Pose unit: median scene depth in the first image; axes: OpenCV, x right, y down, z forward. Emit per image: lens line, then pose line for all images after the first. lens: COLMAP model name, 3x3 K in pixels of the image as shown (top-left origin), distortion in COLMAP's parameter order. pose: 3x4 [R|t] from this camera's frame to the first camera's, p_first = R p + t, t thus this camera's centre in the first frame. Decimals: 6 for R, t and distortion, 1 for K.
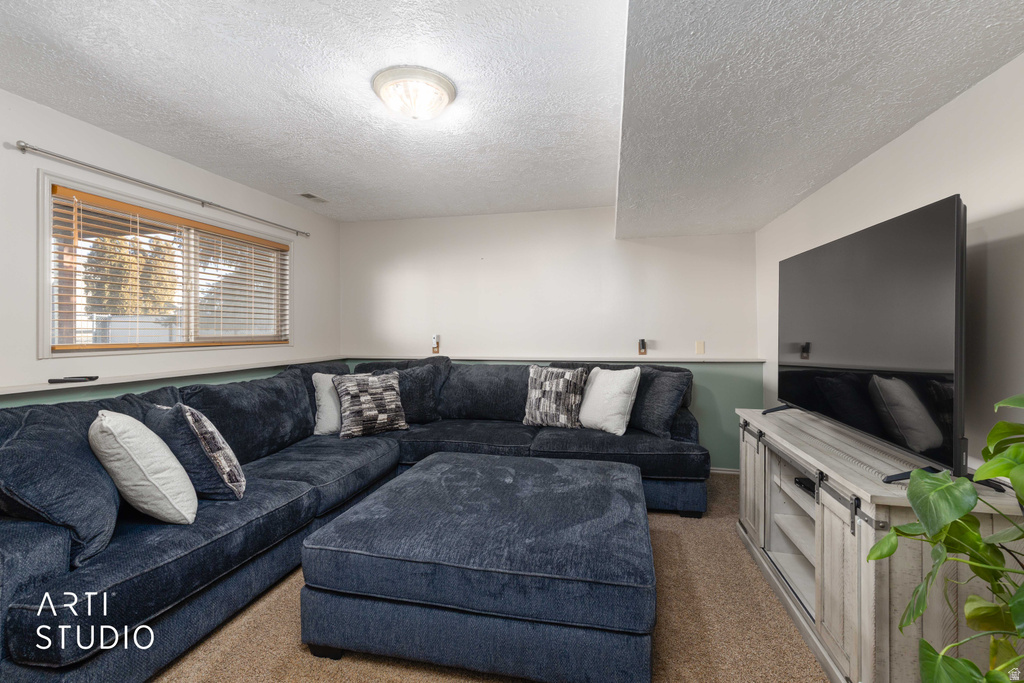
lens RADIAL K [[462.3, 0, 511.4], [0, 462.3, 334.9], [0, 0, 1]] dist [0.010542, -0.002058]
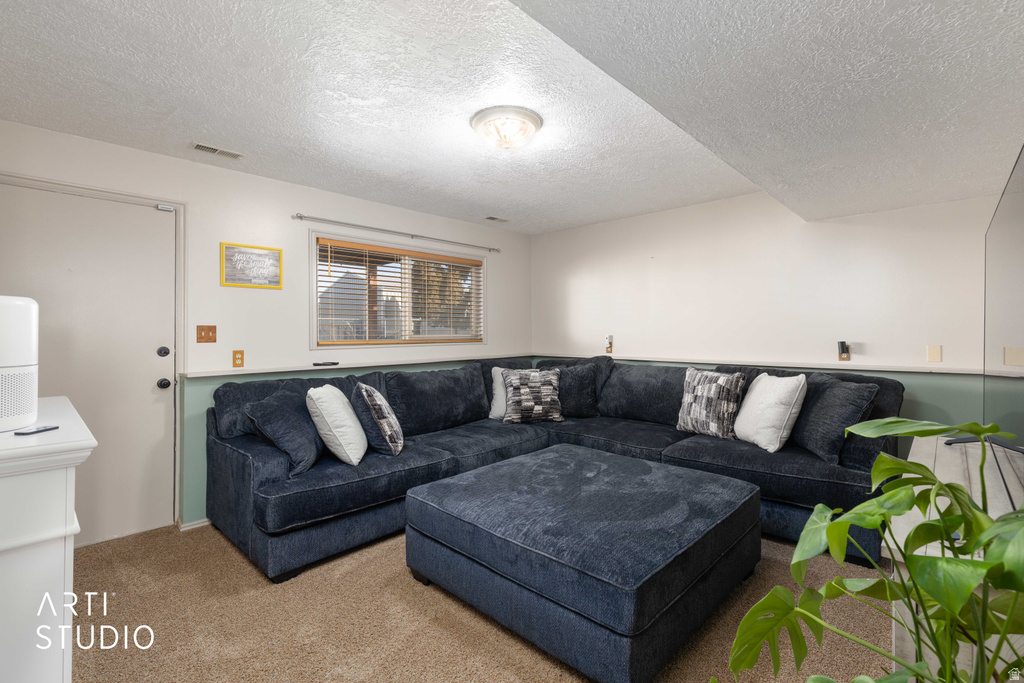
lens RADIAL K [[462.3, 0, 518.6], [0, 462.3, 338.8], [0, 0, 1]] dist [0.010542, -0.002058]
pose [[0.860315, 0.007584, -0.509706, 0.376801], [-0.002935, 0.999946, 0.009924, -0.003406], [0.509754, -0.007042, 0.860291, 0.016099]]
